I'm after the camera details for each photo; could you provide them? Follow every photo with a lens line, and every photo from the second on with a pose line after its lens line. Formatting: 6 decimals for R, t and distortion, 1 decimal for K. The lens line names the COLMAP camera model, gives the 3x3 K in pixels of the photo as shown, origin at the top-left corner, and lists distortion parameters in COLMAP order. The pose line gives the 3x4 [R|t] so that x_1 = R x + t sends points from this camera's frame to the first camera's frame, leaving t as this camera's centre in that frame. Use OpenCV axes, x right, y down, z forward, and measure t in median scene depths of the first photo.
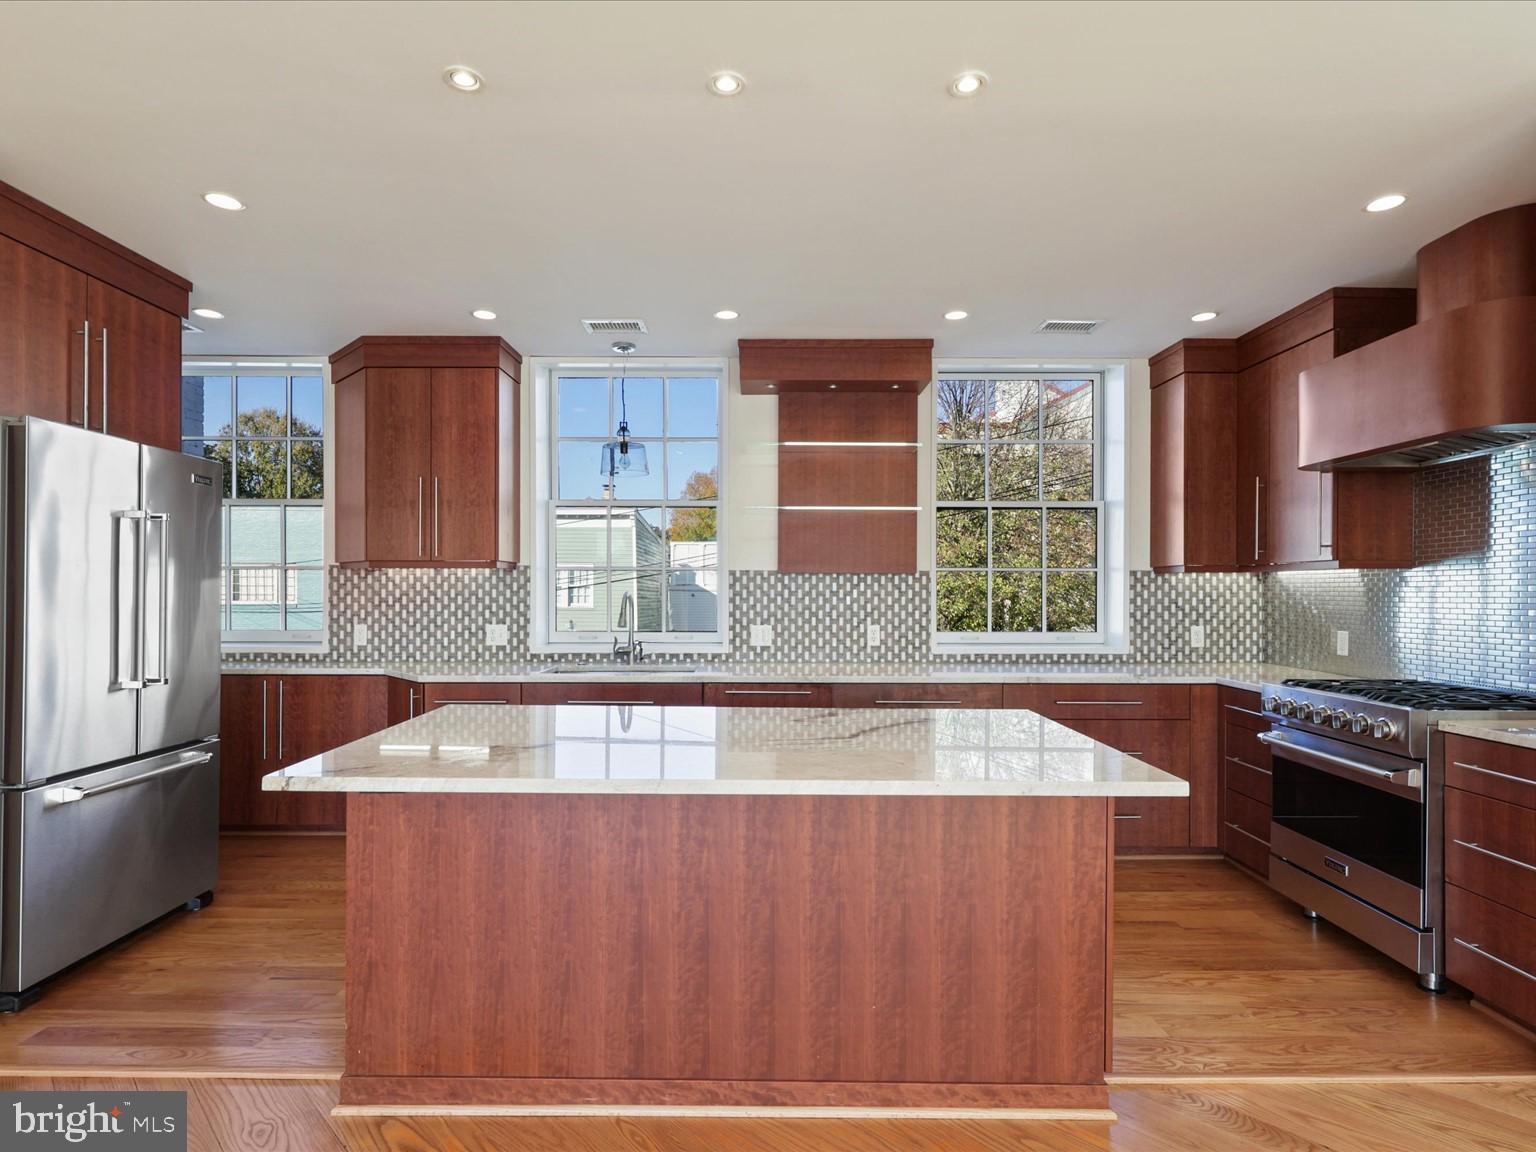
lens RADIAL K [[805.2, 0, 762.9], [0, 805.2, 589.4], [0, 0, 1]] dist [-0.000639, 0.000502]
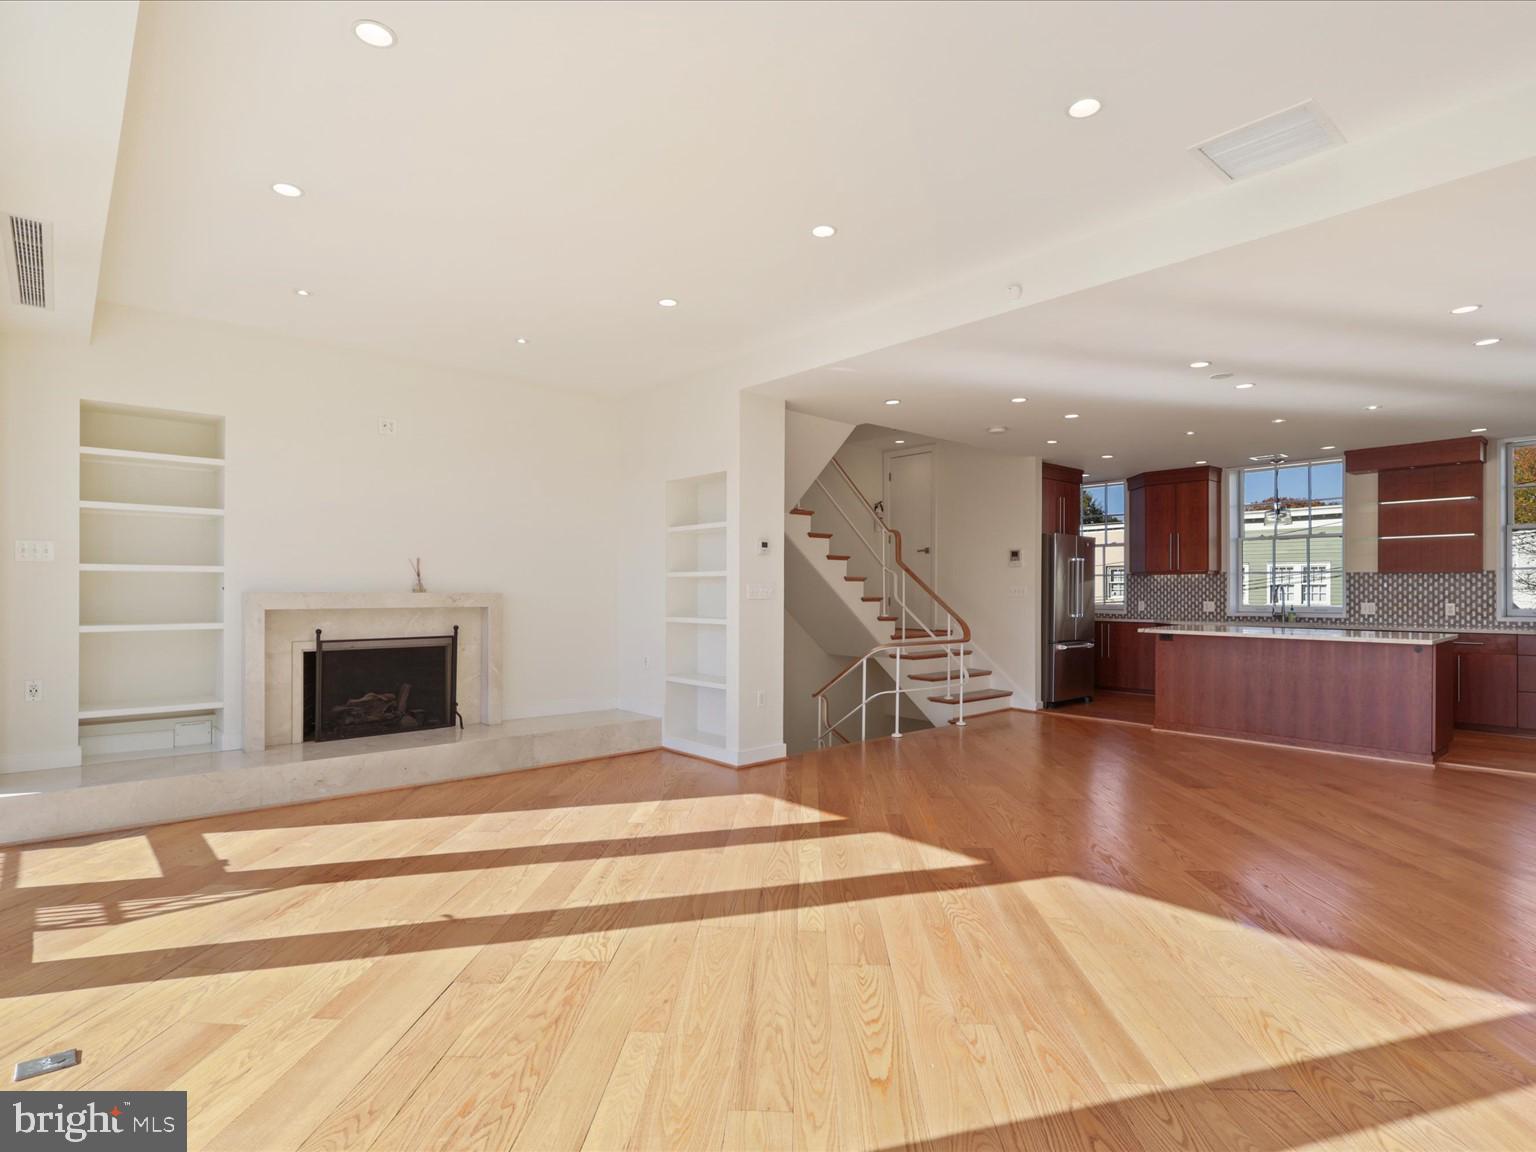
lens RADIAL K [[805.2, 0, 762.9], [0, 805.2, 589.4], [0, 0, 1]] dist [-0.000639, 0.000502]
pose [[0.659519, -0.005034, -0.751671, 0.458780], [0.004503, 0.999986, -0.002747, 0.013614], [0.751674, -0.001573, 0.659533, -1.199183]]
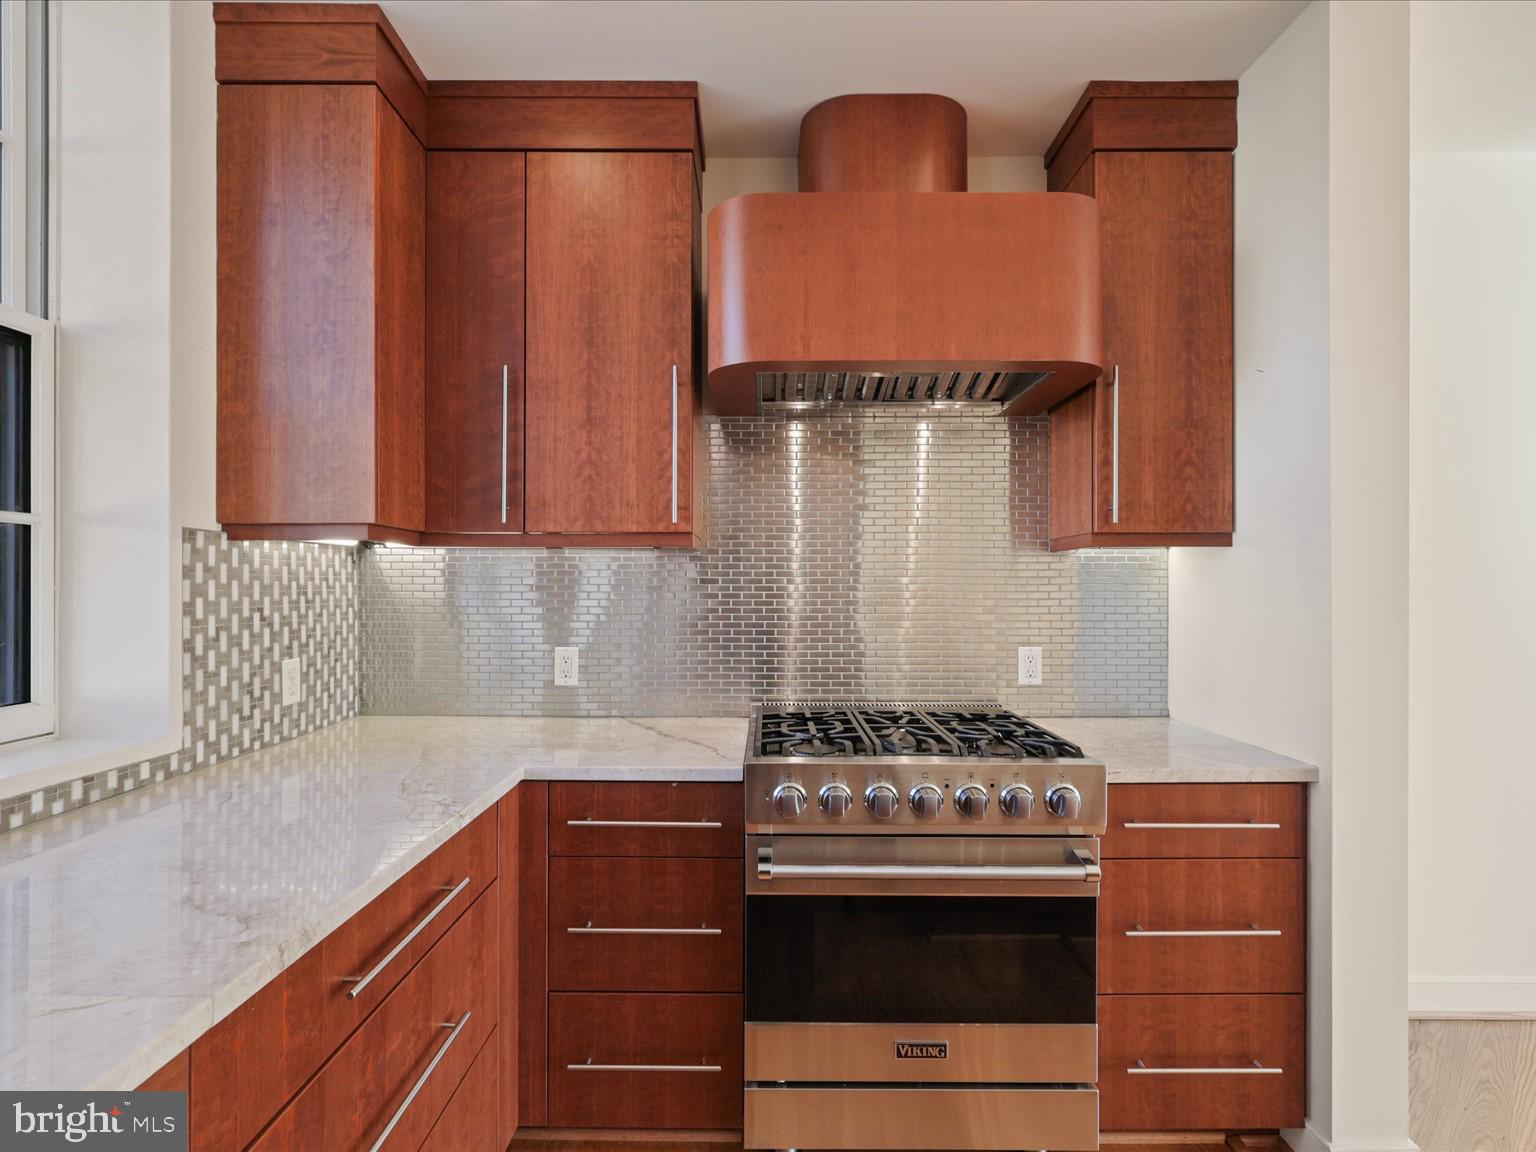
lens RADIAL K [[805.2, 0, 762.9], [0, 805.2, 589.4], [0, 0, 1]] dist [-0.000639, 0.000502]
pose [[-0.001126, -0.008490, 0.999963, 0.079992], [-0.005475, 0.999949, 0.008483, 0.000740], [-0.999984, -0.005465, -0.001173, 0.735717]]
